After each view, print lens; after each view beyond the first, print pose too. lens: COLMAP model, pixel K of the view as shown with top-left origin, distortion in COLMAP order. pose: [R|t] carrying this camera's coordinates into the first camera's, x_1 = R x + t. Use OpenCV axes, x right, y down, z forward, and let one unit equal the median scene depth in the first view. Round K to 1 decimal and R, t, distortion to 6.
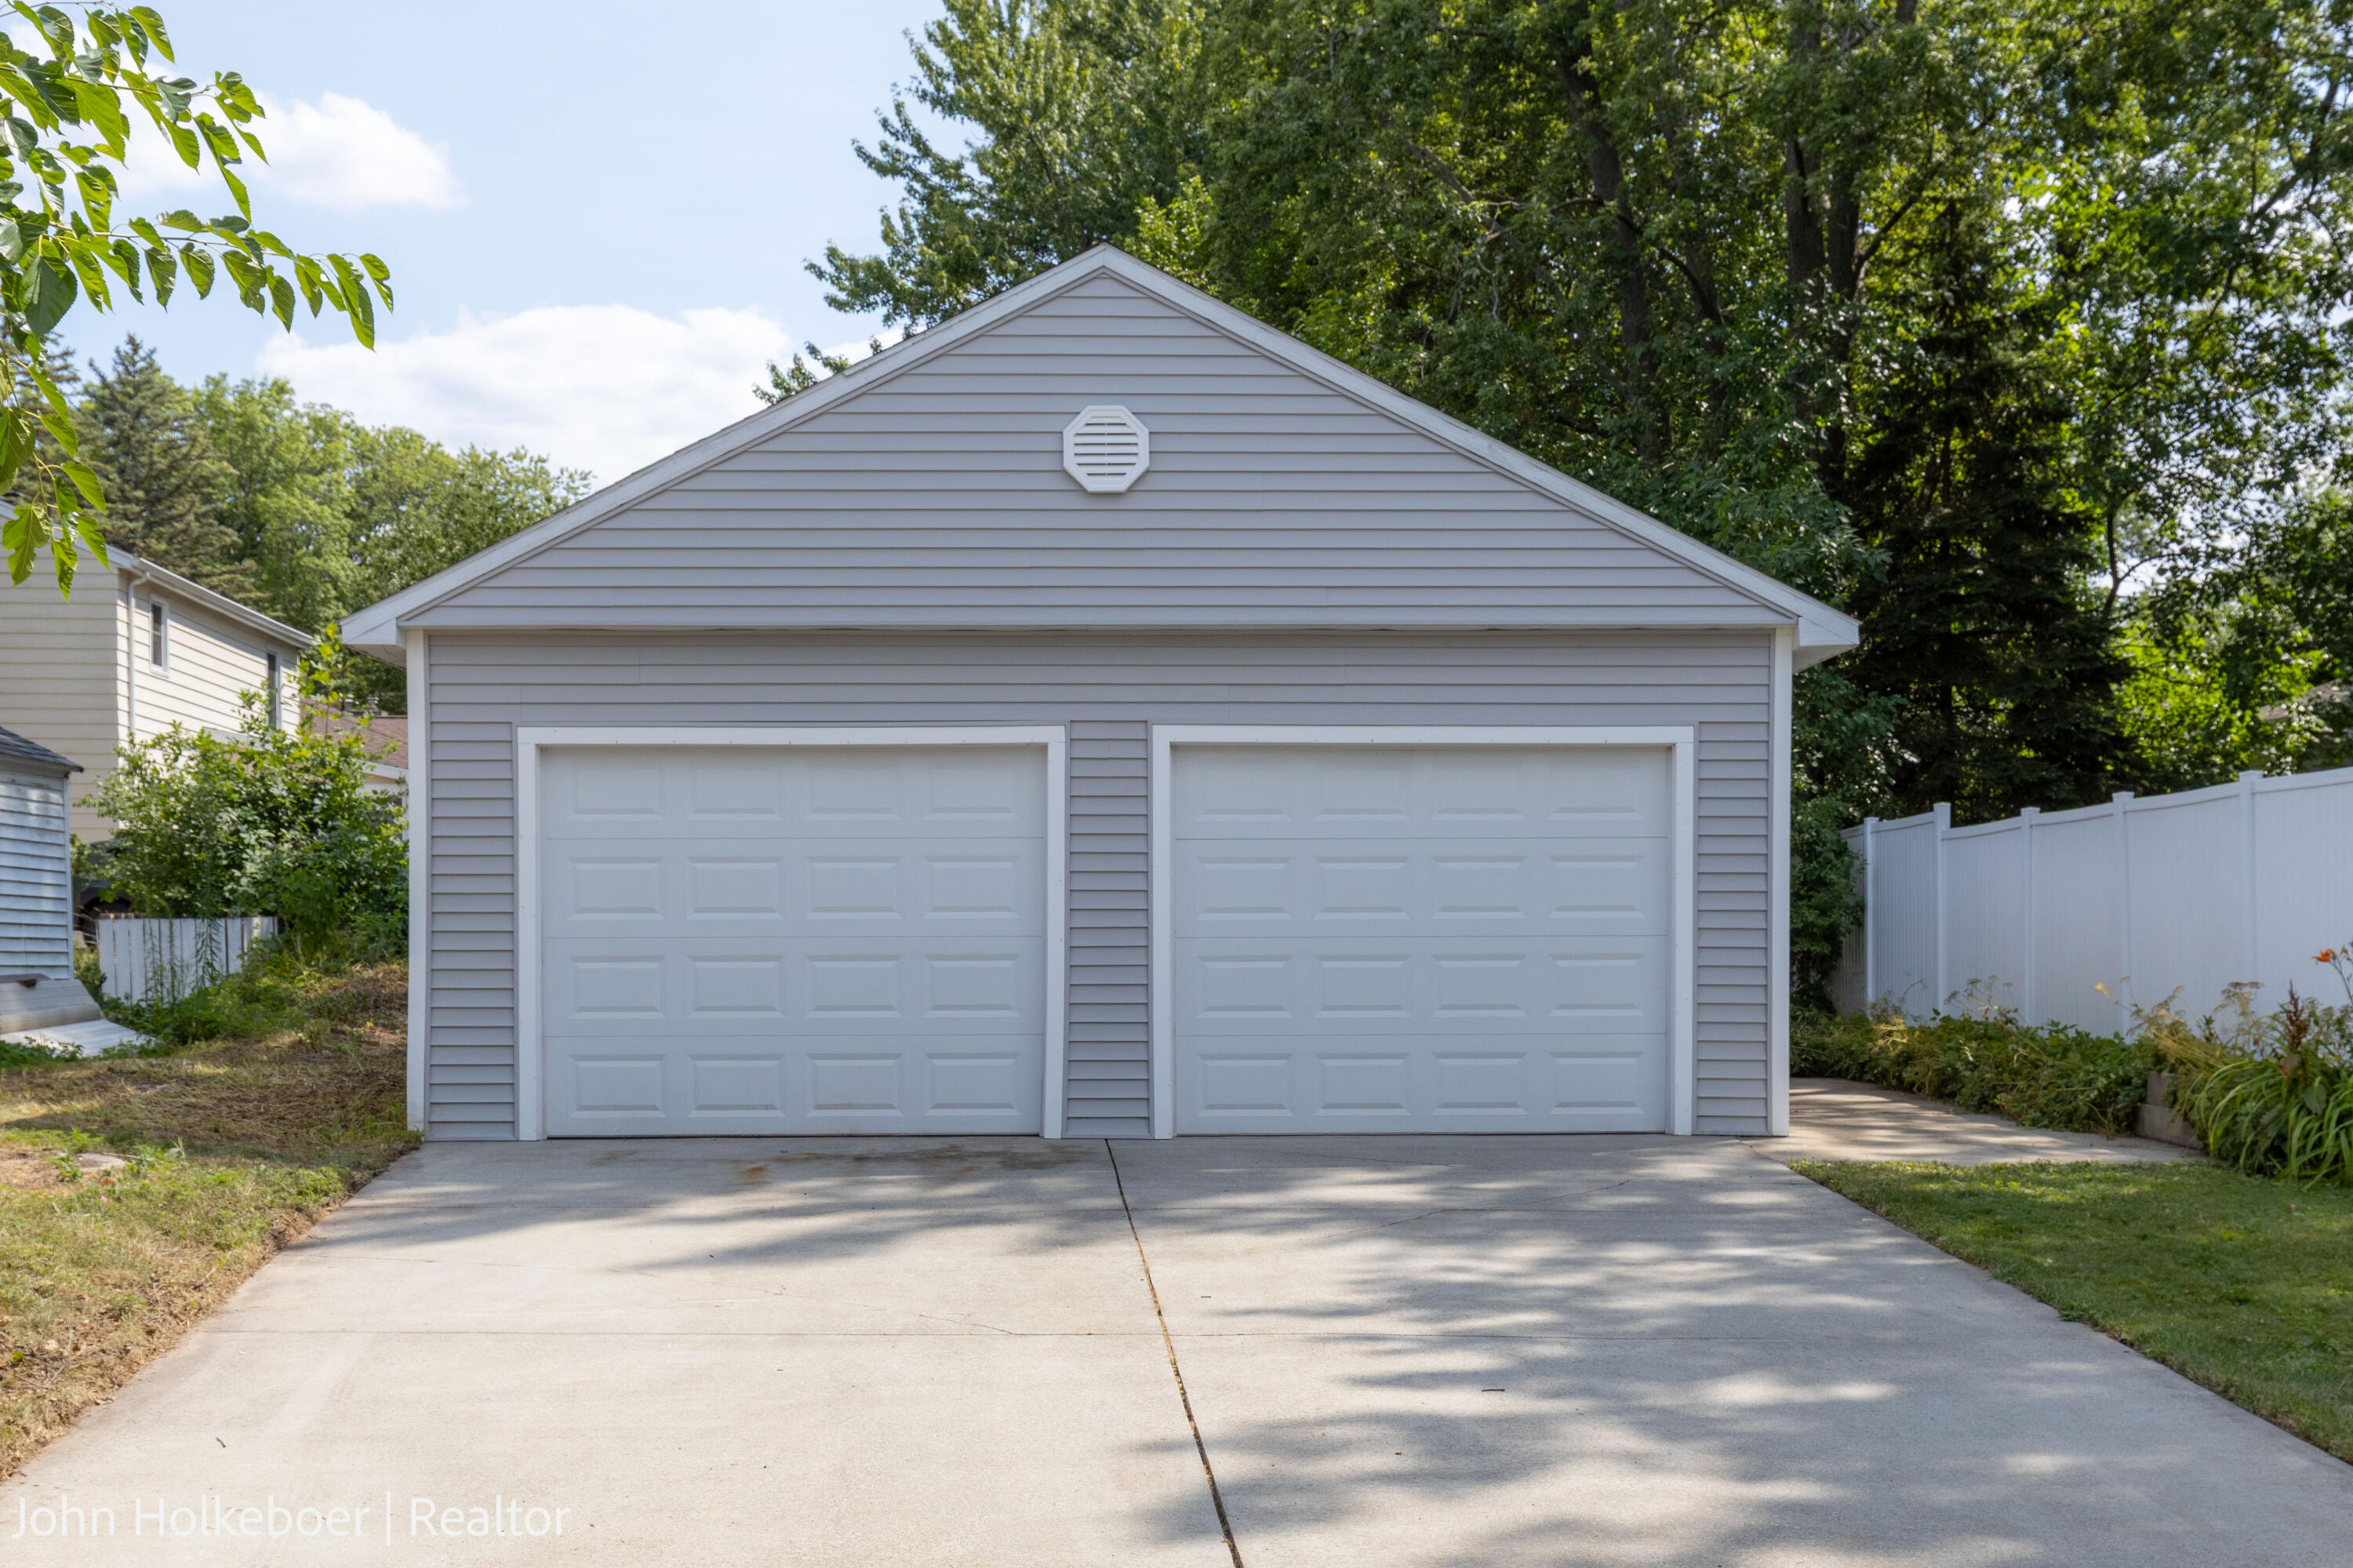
lens RADIAL K [[3221.5, 0, 1175.5], [0, 3221.5, 781.2], [0, 0, 1]] dist [0.018310, 0.000000]
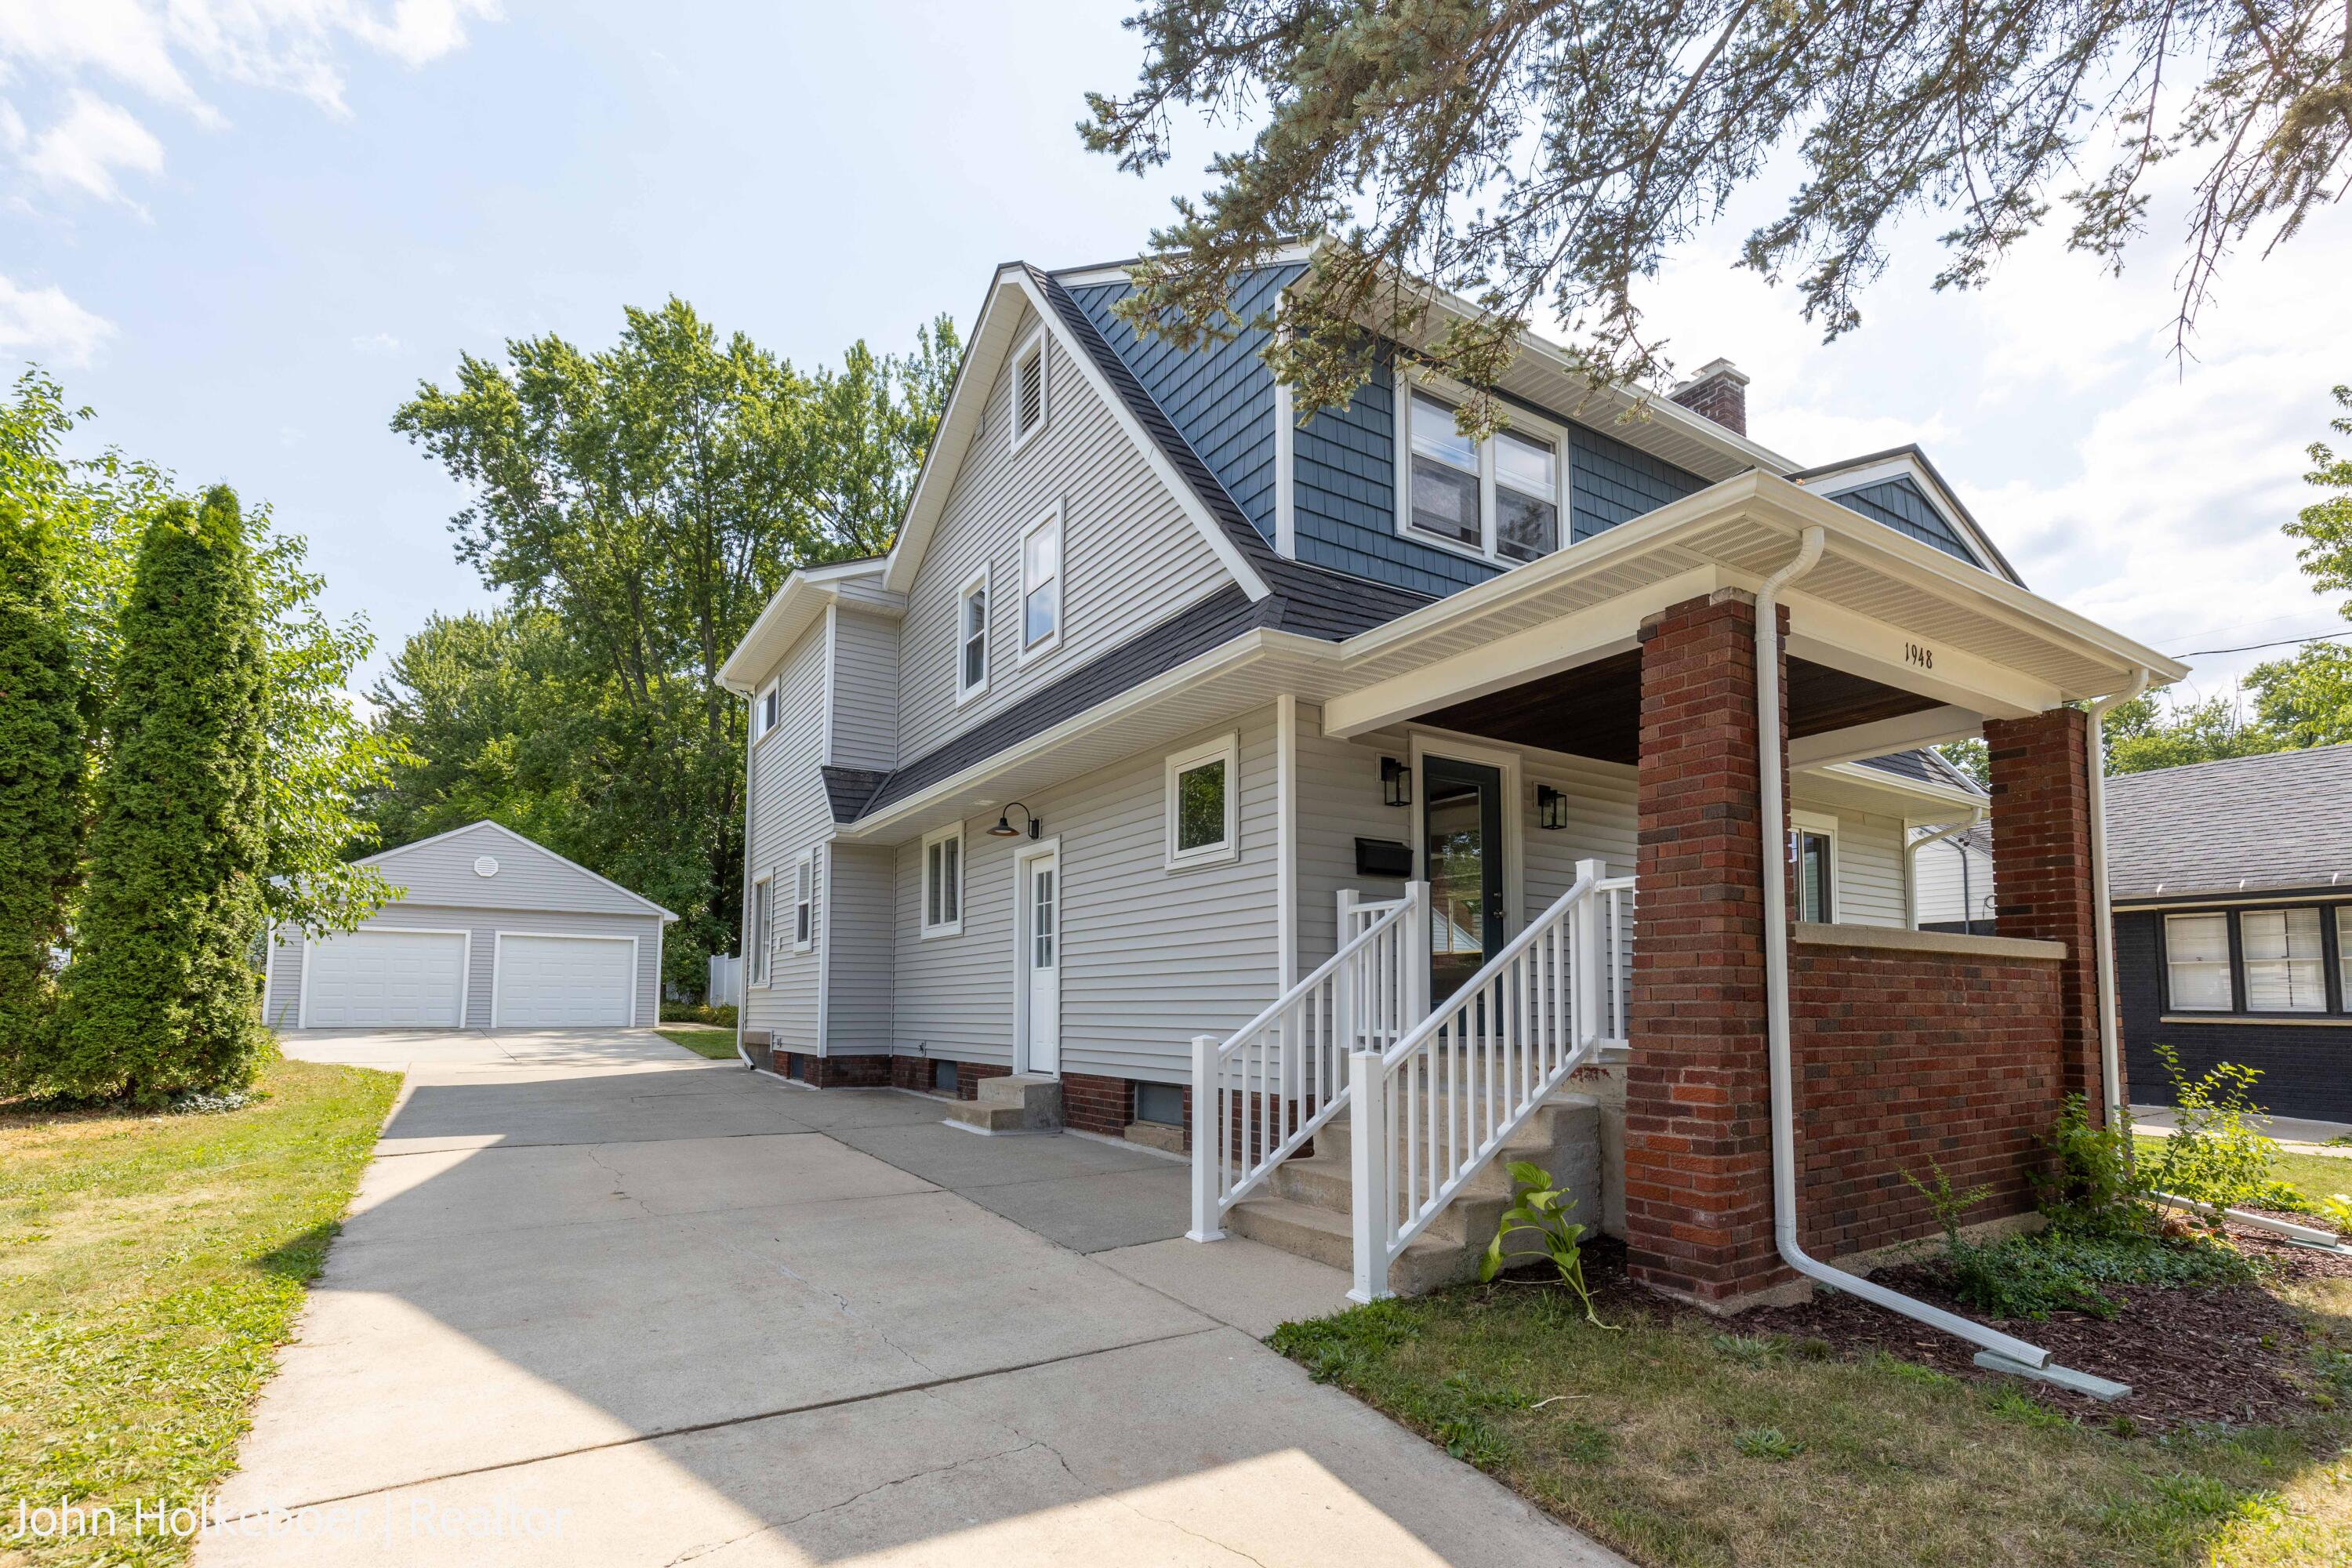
lens RADIAL K [[1126.0, 0, 1212.0], [0, 1126.0, 927.4], [0, 0, 1]] dist [0.010668, -0.002831]
pose [[0.839906, 0.043728, 0.540967, -0.008876], [-0.038512, 0.999038, -0.020962, -0.011791], [-0.541363, -0.003228, 0.840783, -0.329382]]
